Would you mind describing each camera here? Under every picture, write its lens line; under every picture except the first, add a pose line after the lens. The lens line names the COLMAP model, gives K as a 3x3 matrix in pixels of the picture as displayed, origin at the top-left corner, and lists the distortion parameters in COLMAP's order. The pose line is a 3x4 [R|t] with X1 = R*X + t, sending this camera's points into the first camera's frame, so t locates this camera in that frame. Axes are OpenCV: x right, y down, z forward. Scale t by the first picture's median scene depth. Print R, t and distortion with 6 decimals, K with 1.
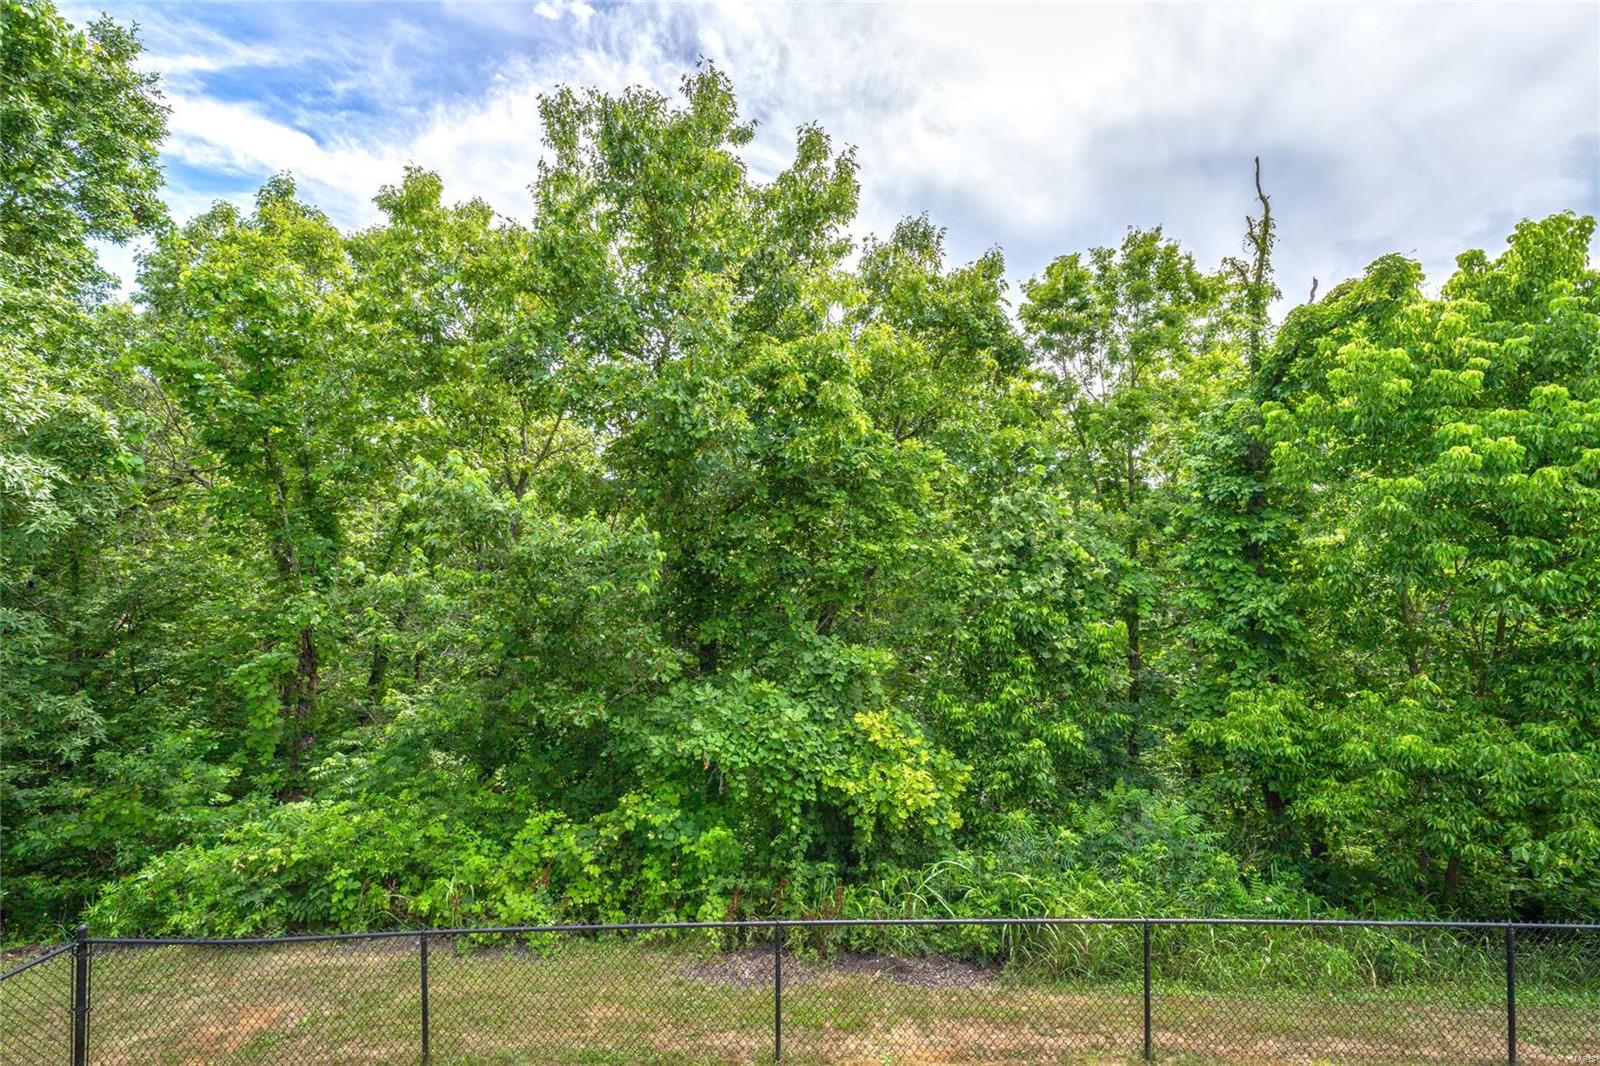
lens RADIAL K [[727.2, 0, 799.0], [0, 727.2, 542.3], [0, 0, 1]] dist [0.016225, -0.002509]
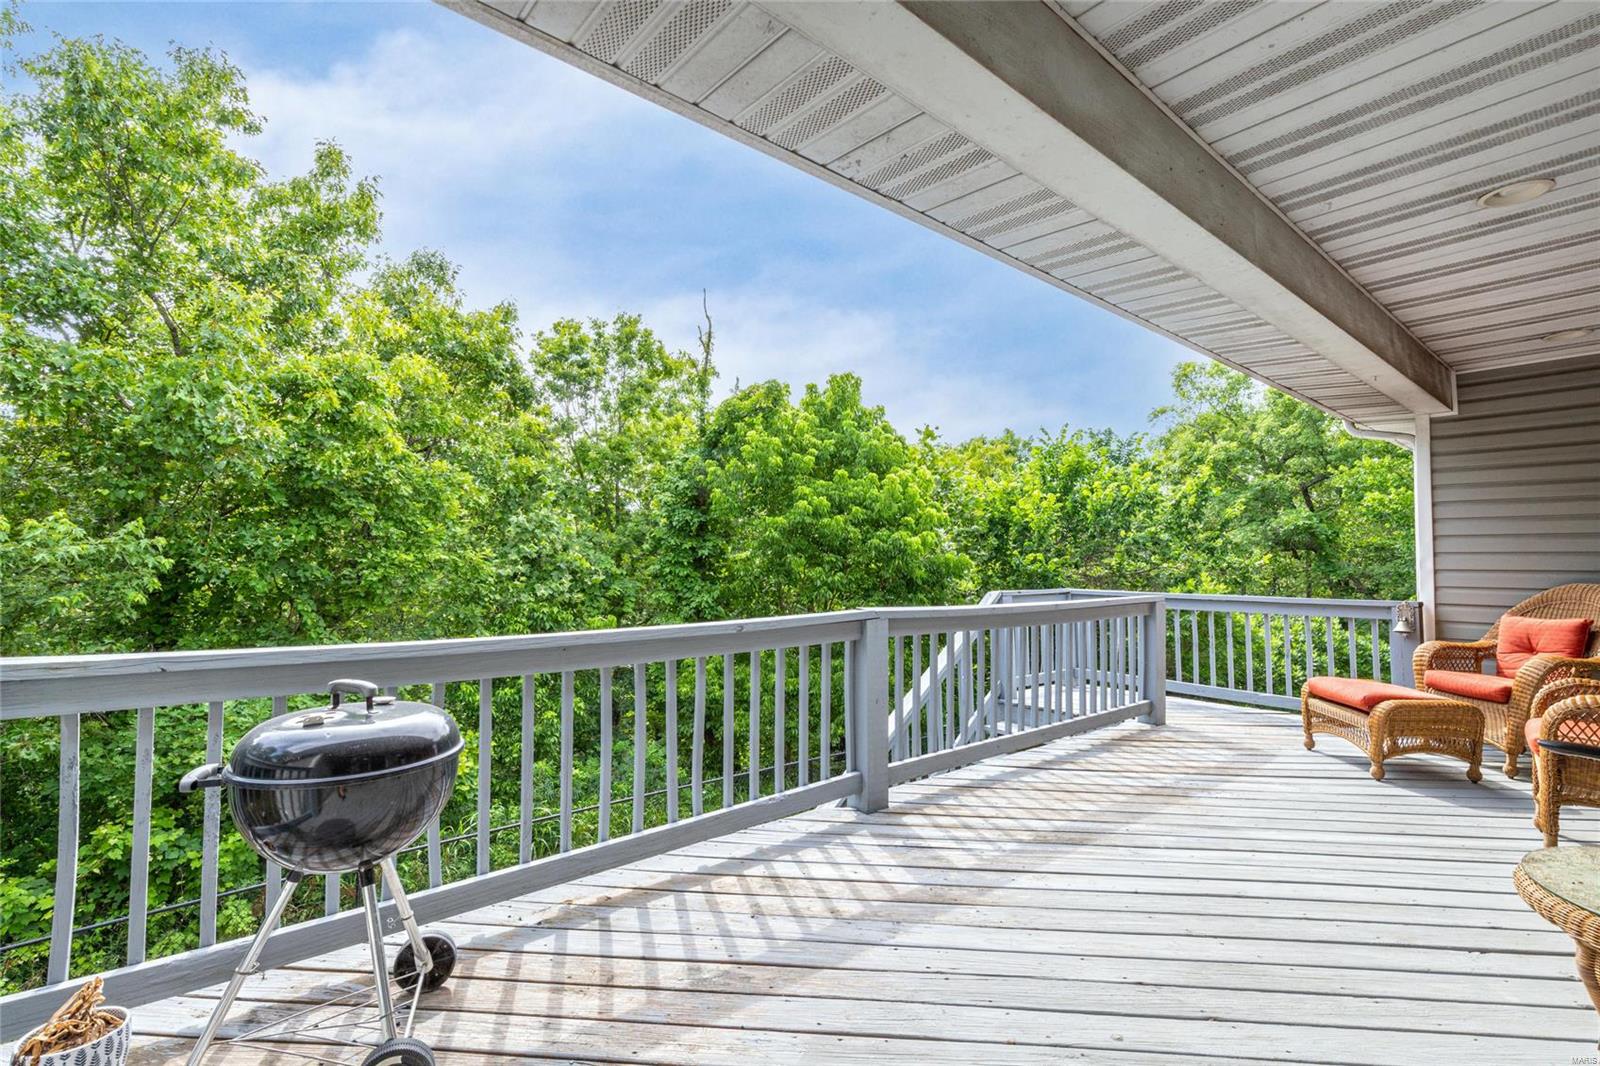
lens RADIAL K [[727.2, 0, 806.8], [0, 727.2, 537.9], [0, 0, 1]] dist [0.016225, -0.002509]
pose [[0.763510, 0.027216, 0.645223, -0.137220], [-0.008564, 0.999450, -0.032023, 0.007843], [-0.645740, 0.018924, 0.763323, -0.220942]]
